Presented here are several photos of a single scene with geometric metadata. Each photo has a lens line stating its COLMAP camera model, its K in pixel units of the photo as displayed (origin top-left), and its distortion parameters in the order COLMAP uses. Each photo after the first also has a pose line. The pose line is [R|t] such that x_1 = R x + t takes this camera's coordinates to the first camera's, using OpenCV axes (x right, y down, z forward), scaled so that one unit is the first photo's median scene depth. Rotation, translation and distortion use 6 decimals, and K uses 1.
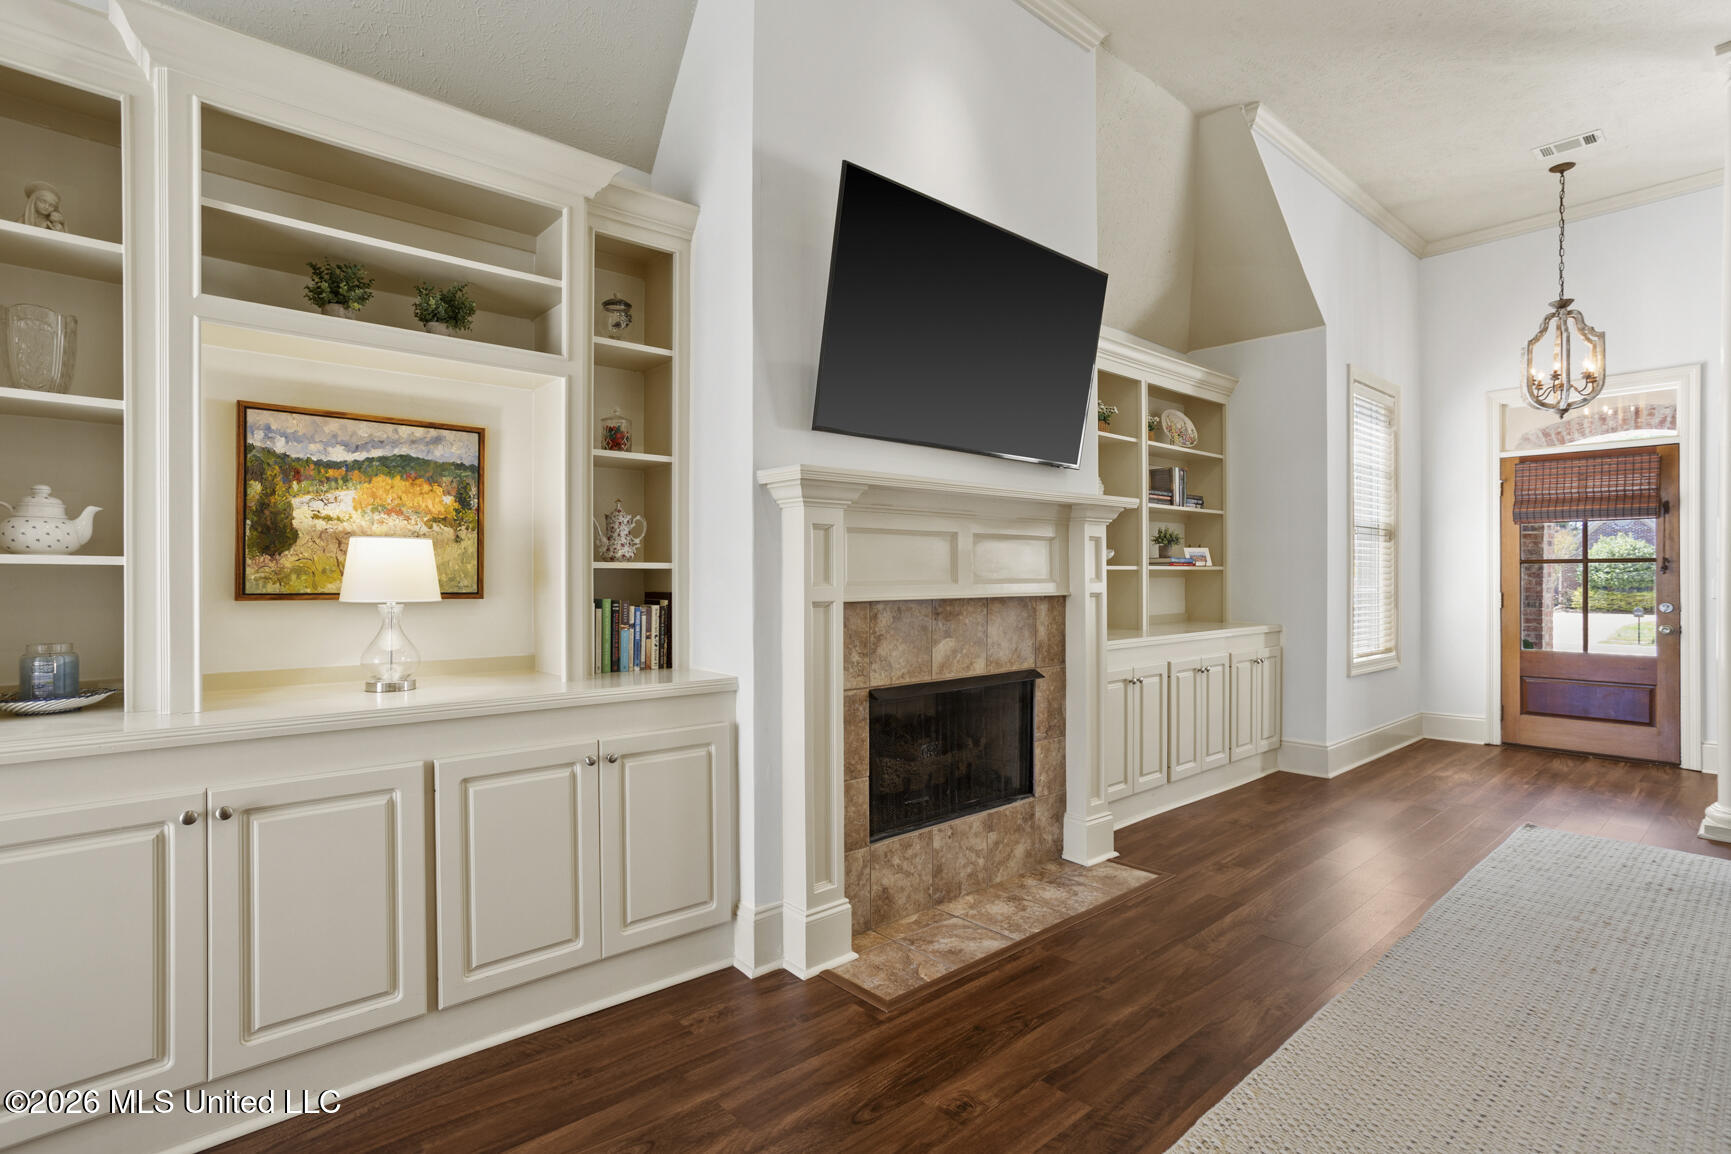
lens RADIAL K [[886.6, 0, 896.4], [0, 886.6, 577.6], [0, 0, 1]] dist [-0.037051, 0.026716]
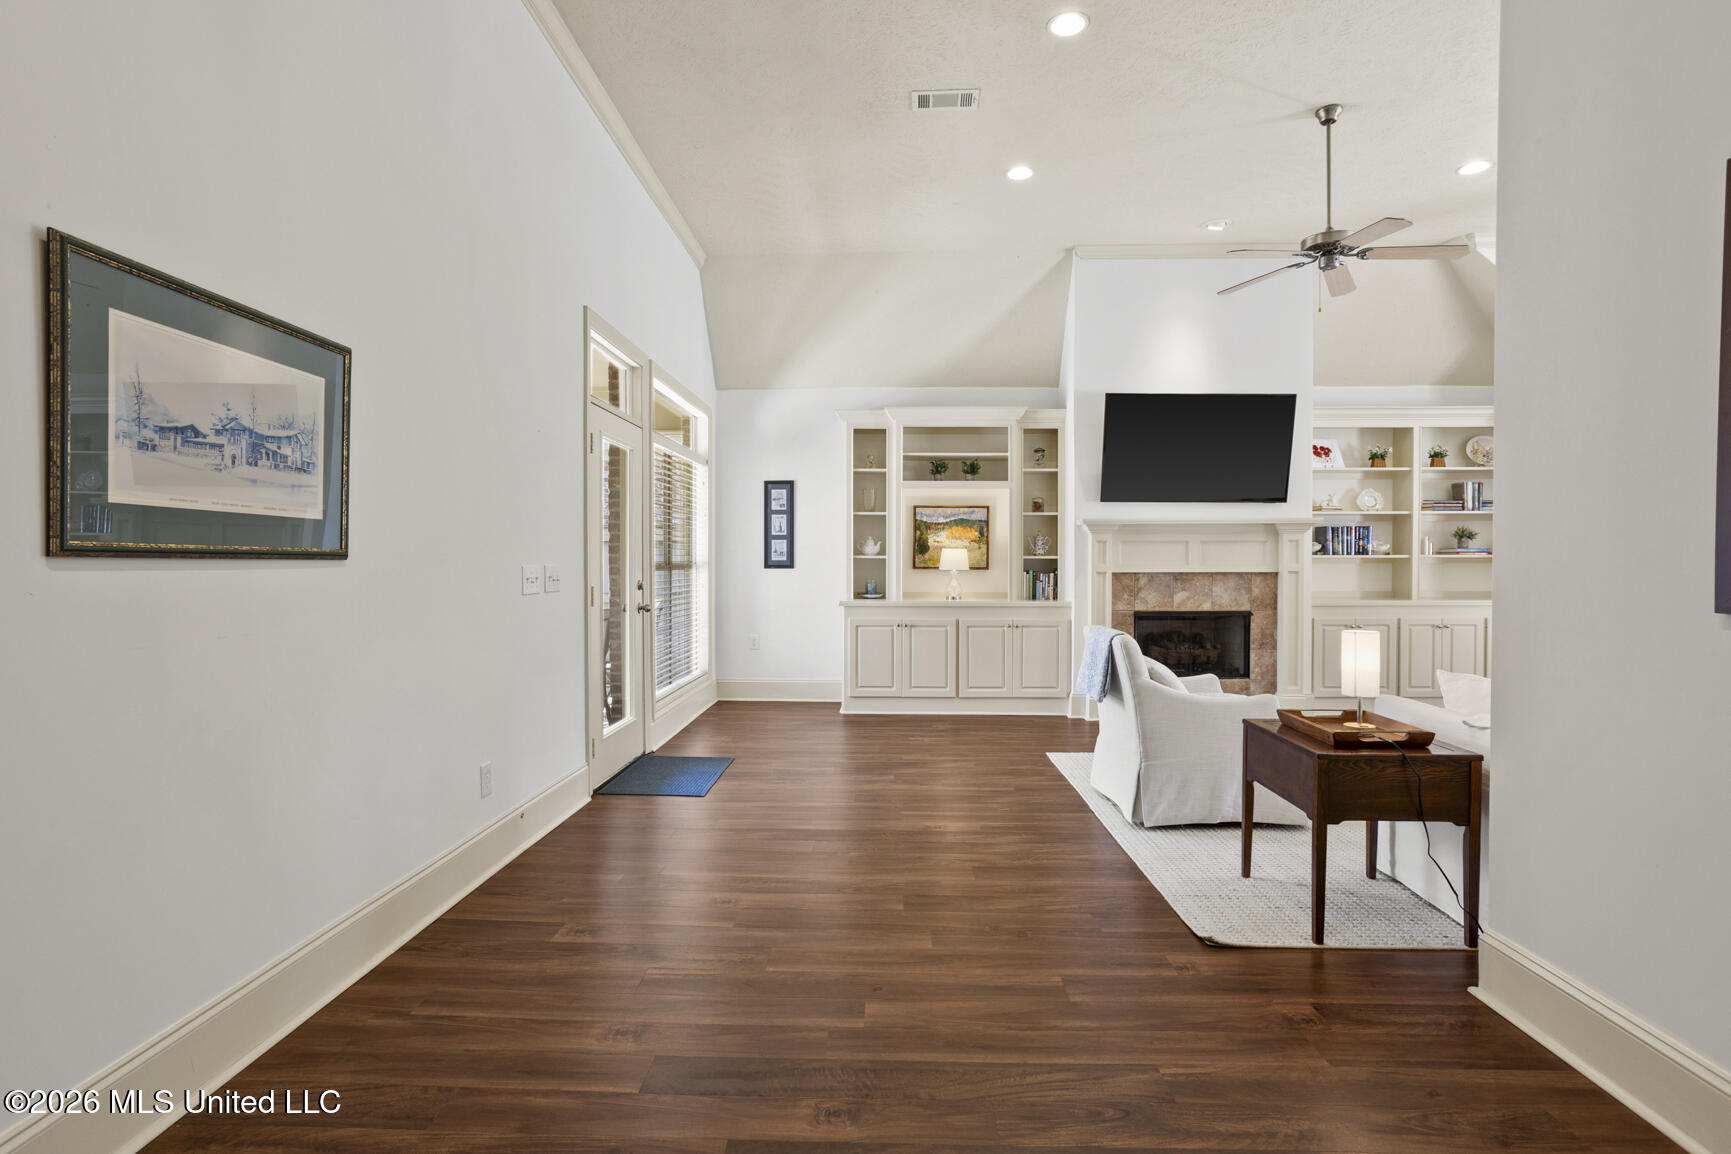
lens RADIAL K [[855.3, 0, 872.4], [0, 855.3, 539.4], [0, 0, 1]] dist [-0.033802, 0.000912]
pose [[0.731520, -0.017014, -0.681607, 1.038690], [-0.003956, 0.999566, -0.029197, 0.008581], [0.681808, 0.024054, 0.731135, -1.134868]]
